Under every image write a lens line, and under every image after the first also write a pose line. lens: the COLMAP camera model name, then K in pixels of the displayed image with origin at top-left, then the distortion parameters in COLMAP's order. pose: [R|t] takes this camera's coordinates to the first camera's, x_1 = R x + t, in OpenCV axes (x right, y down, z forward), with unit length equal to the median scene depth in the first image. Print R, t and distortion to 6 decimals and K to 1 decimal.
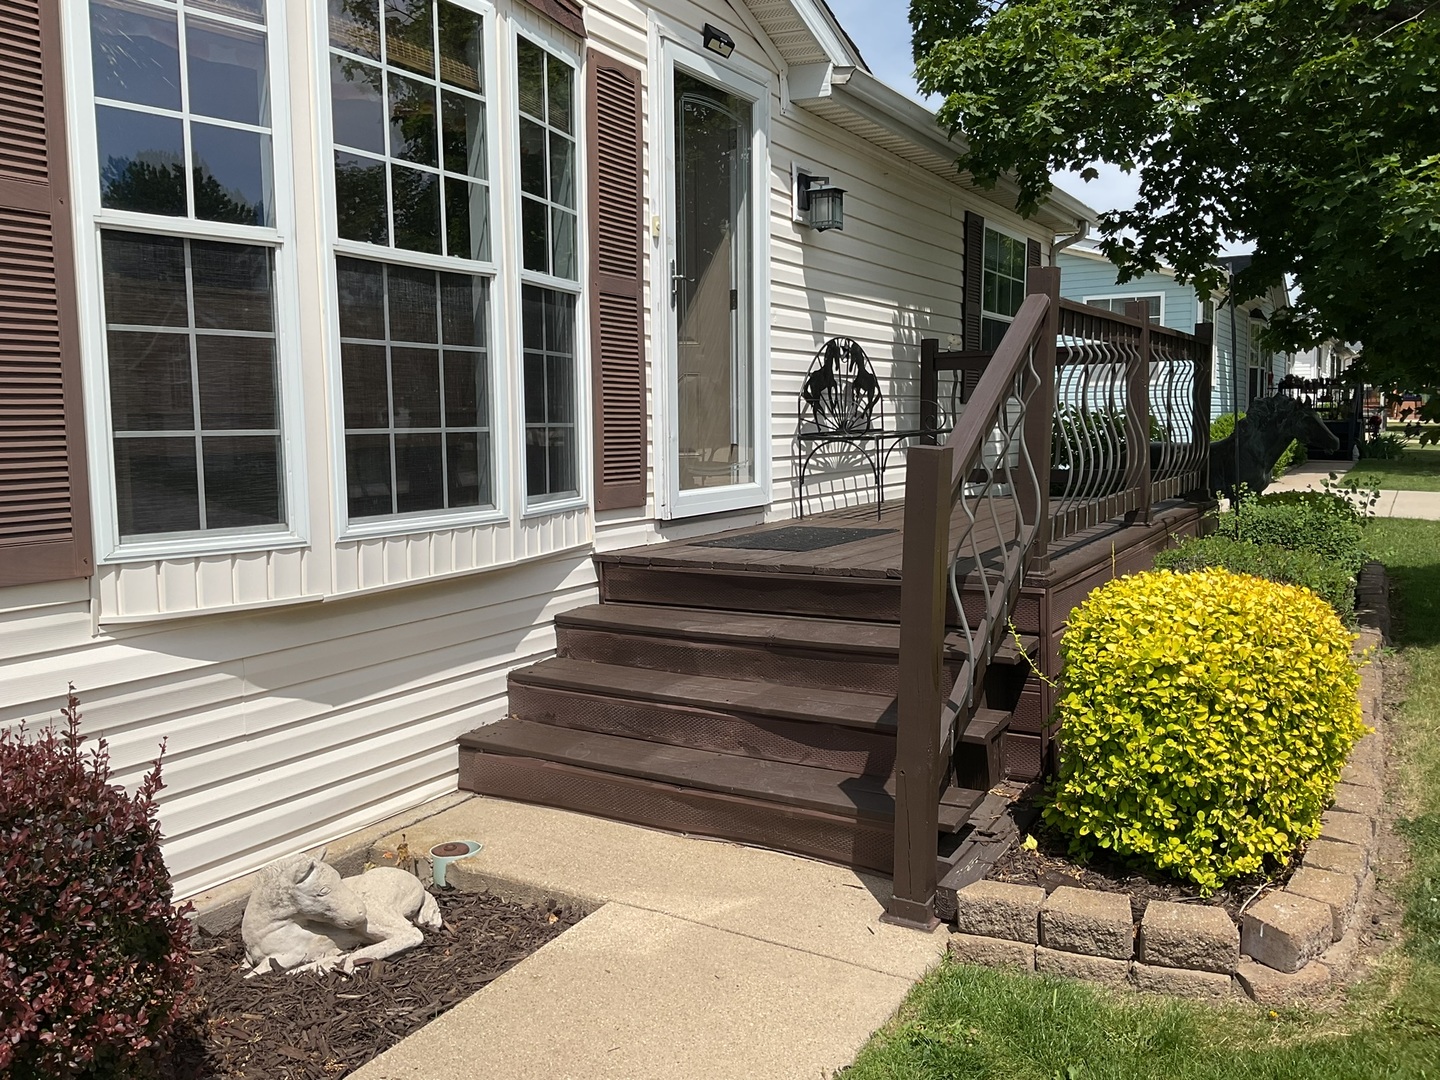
lens RADIAL K [[1196.1, 0, 703.9], [0, 1196.1, 547.6], [0, 0, 1]] dist [0.070476, -0.173875]
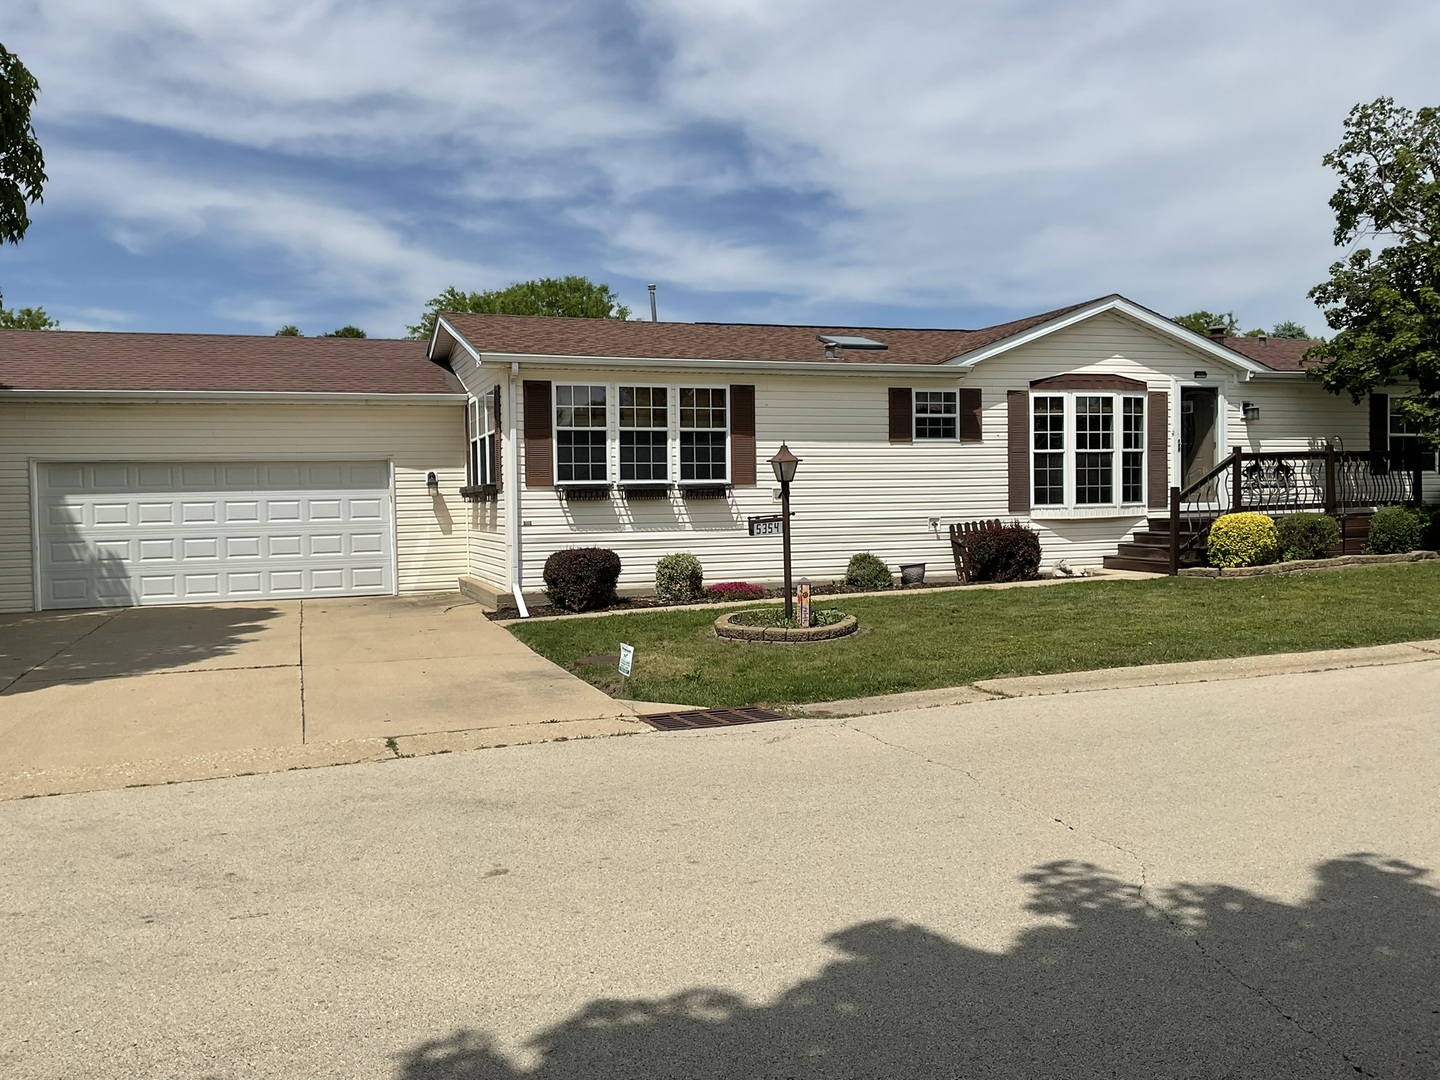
lens RADIAL K [[1196.1, 0, 703.9], [0, 1196.1, 547.6], [0, 0, 1]] dist [0.070476, -0.173875]
pose [[0.765212, 0.020584, -0.643449, 1.511227], [-0.058630, 0.997563, -0.037813, 0.380791], [0.641103, 0.066660, 0.764554, -3.306535]]
